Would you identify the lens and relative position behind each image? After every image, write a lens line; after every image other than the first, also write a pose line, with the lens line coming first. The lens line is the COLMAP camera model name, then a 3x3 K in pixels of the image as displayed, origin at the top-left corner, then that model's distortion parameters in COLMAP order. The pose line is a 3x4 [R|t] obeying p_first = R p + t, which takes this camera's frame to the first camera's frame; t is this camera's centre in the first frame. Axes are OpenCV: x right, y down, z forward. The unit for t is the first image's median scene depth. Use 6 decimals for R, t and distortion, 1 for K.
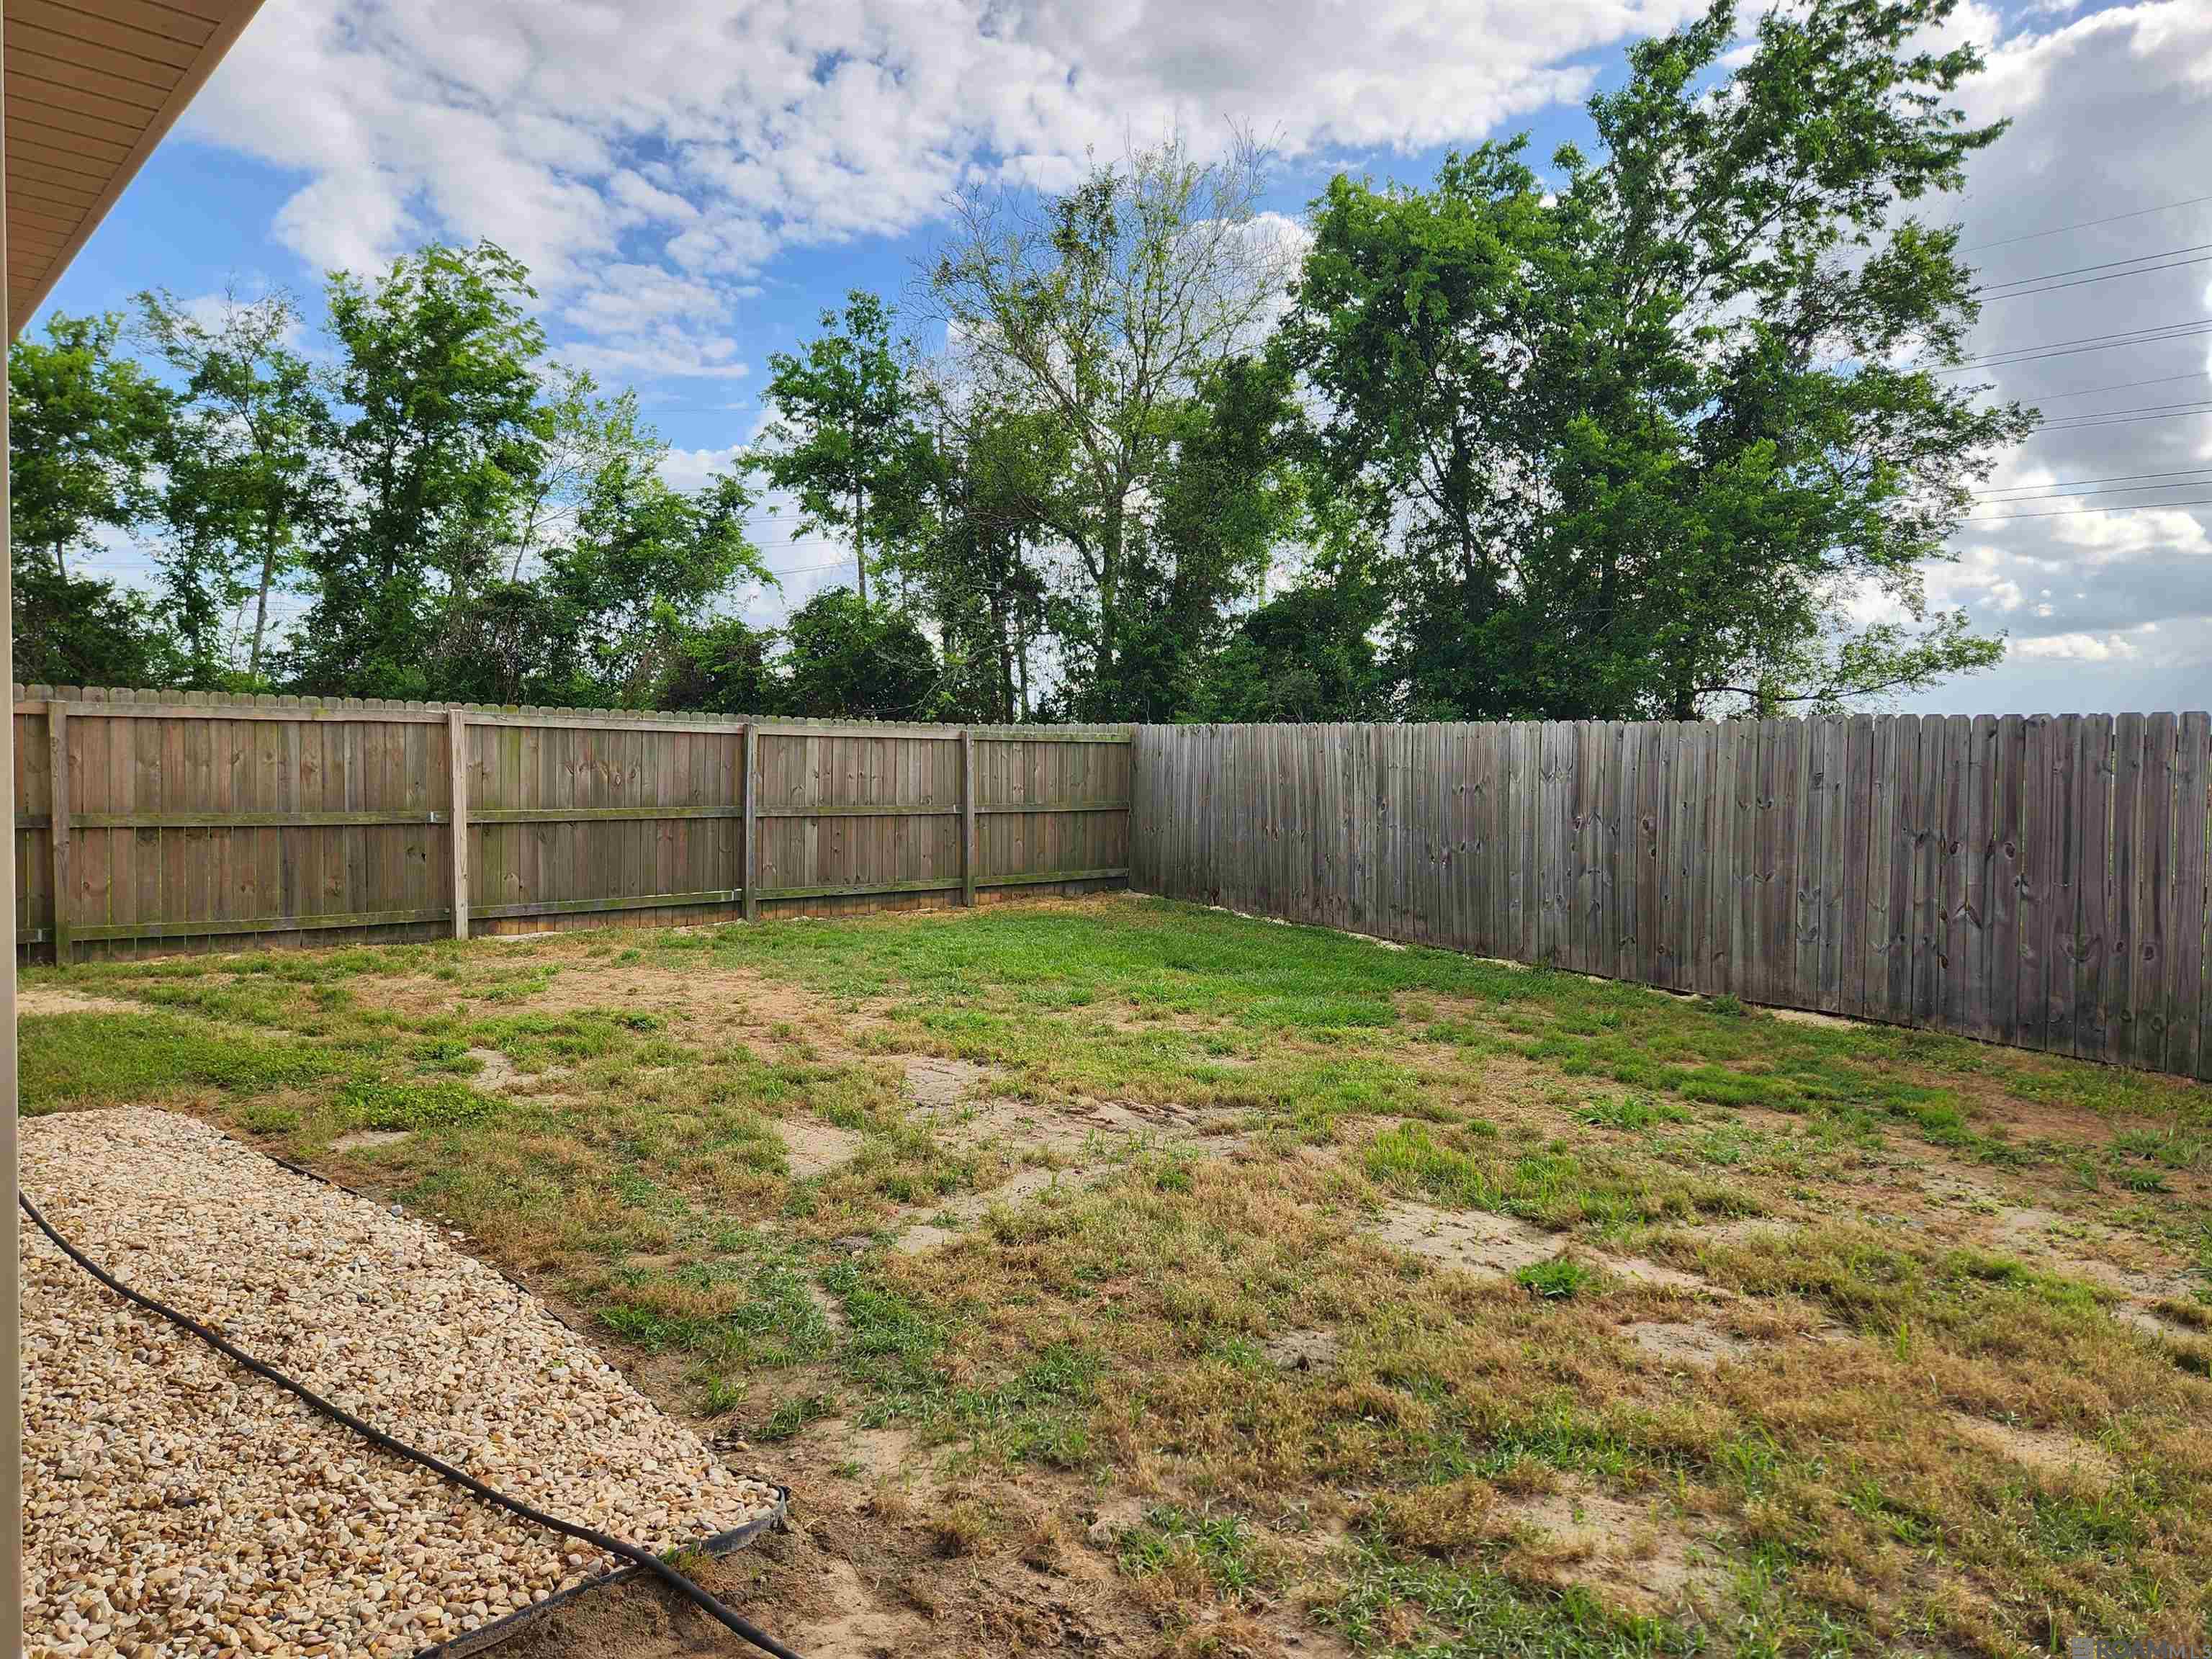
lens RADIAL K [[1474.9, 0, 1106.9], [0, 1474.9, 826.5], [0, 0, 1]] dist [0.067876, 0.000467]
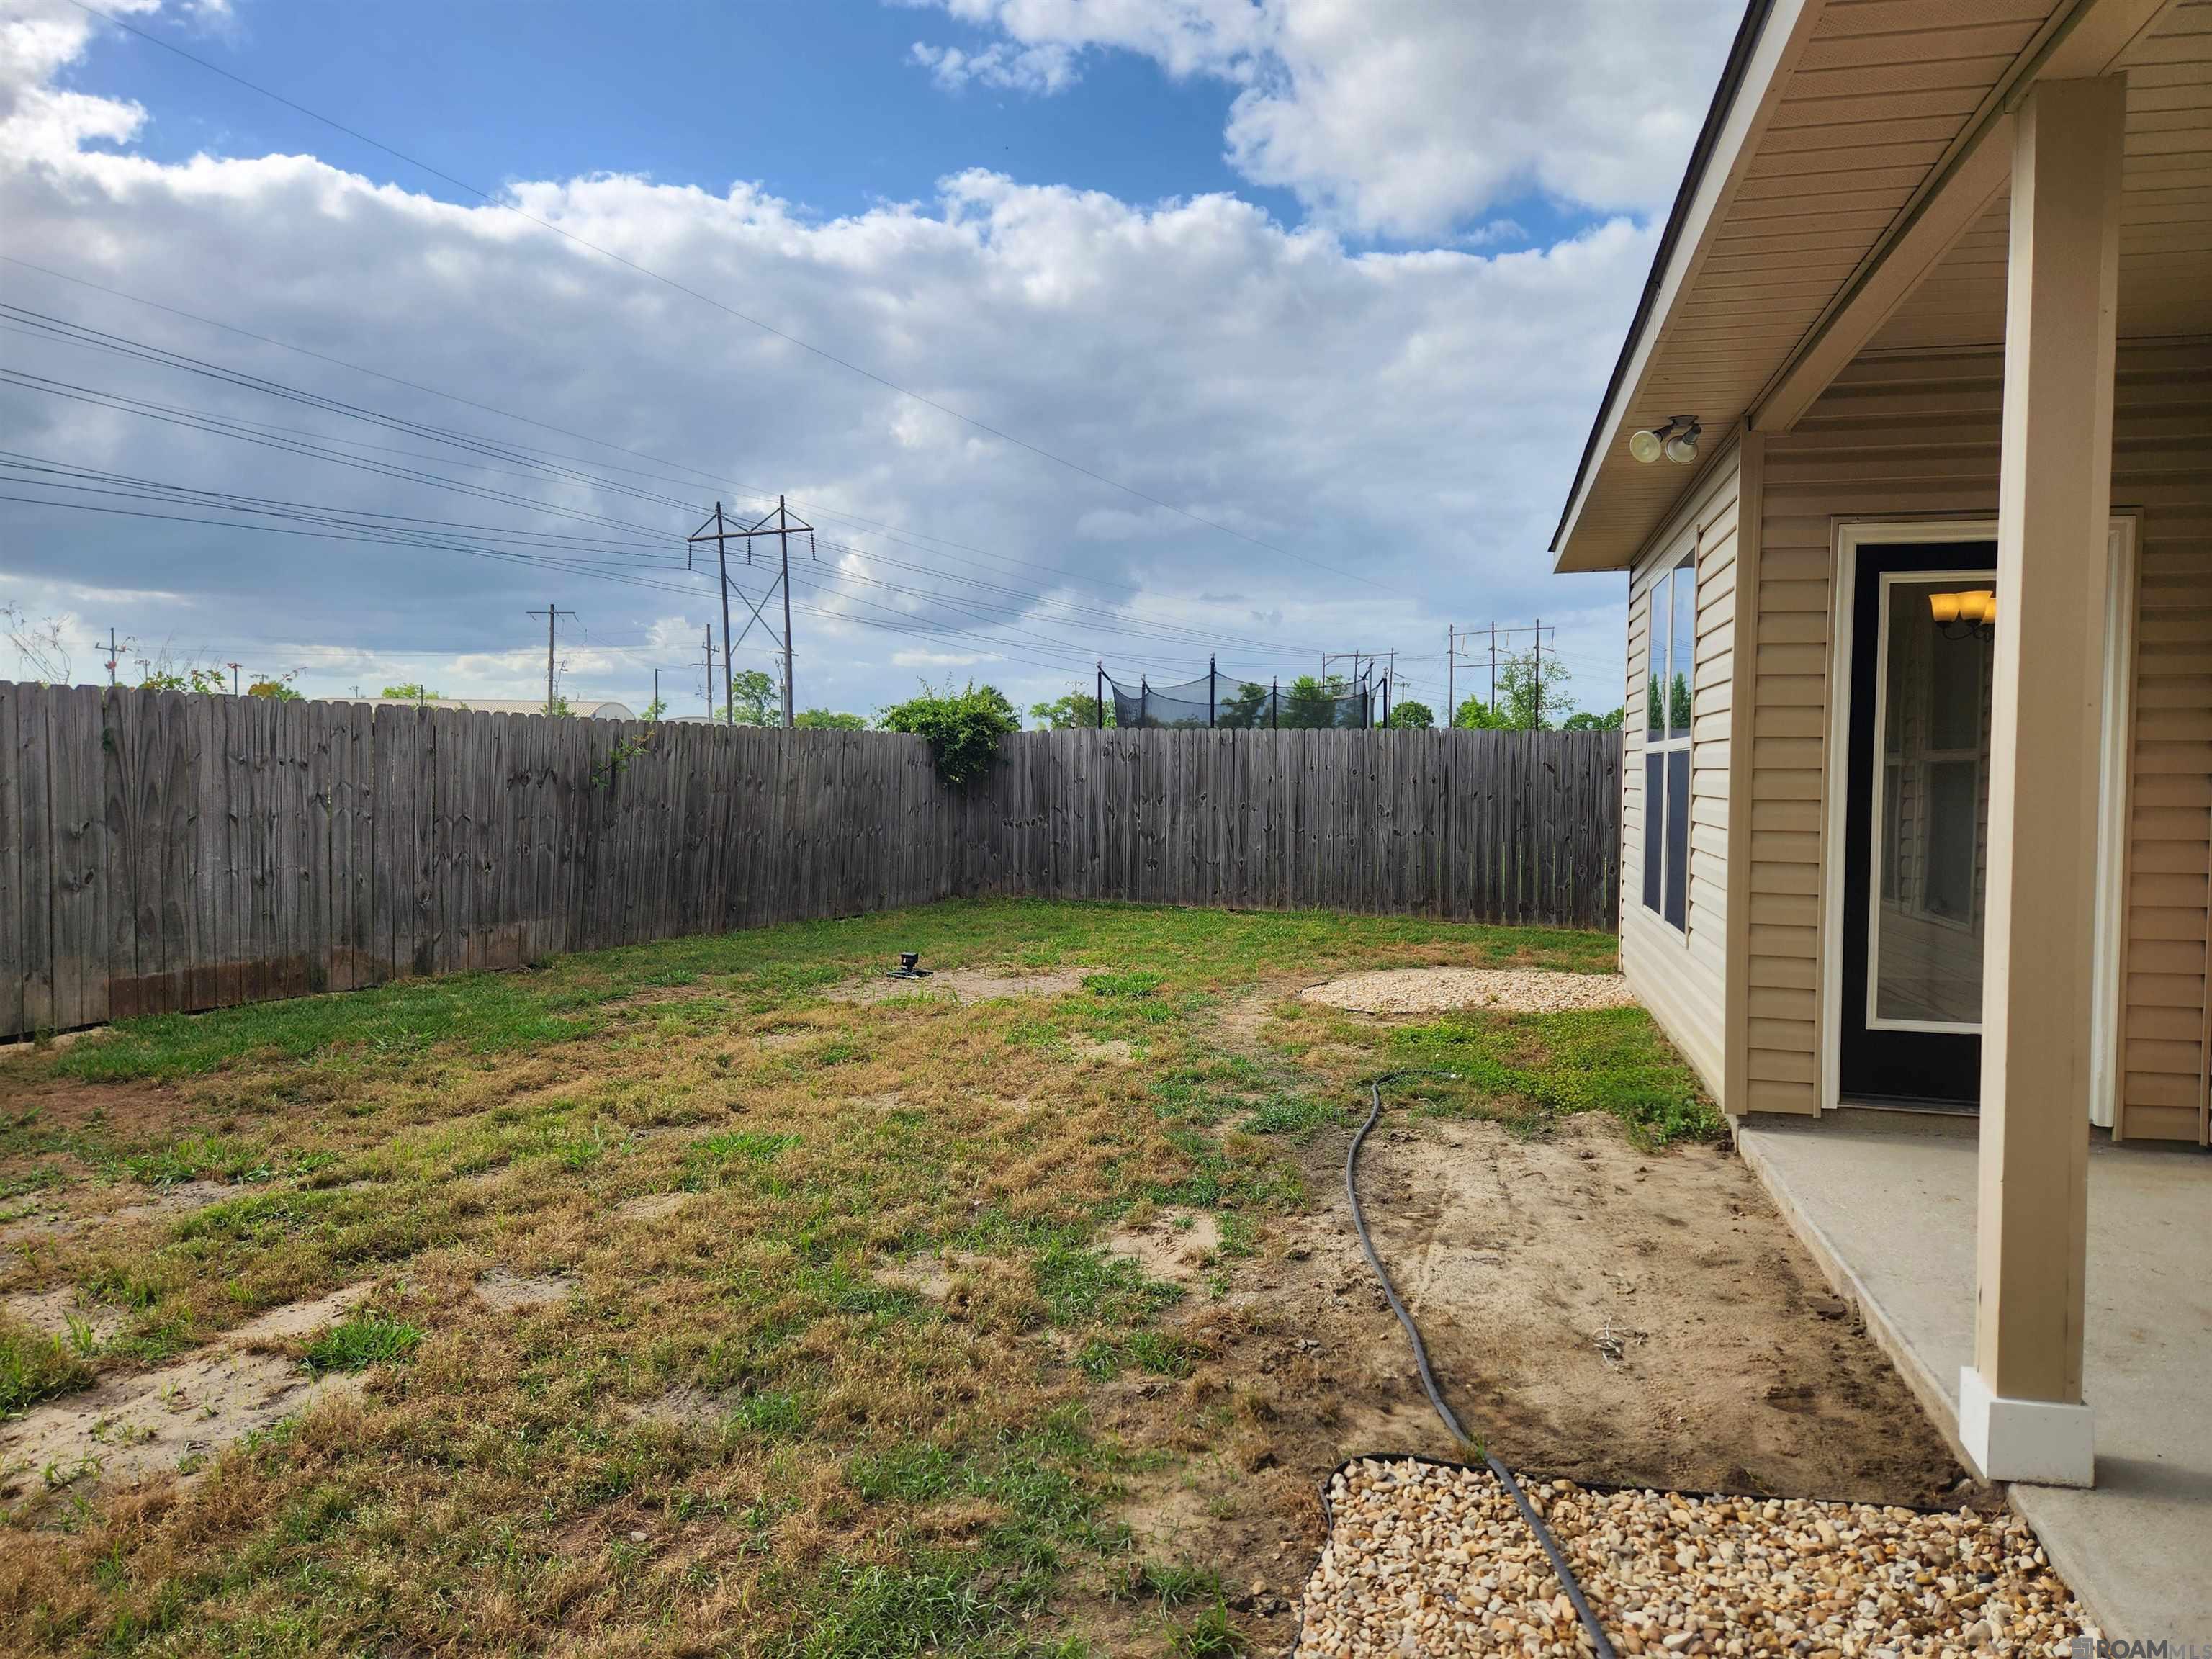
lens RADIAL K [[1474.9, 0, 1109.7], [0, 1474.9, 822.9], [0, 0, 1]] dist [0.067876, 0.000467]
pose [[-0.547234, -0.056685, 0.835058, -0.447050], [0.018028, 0.996674, 0.079471, -0.037579], [-0.836786, 0.058544, -0.544392, 0.772571]]
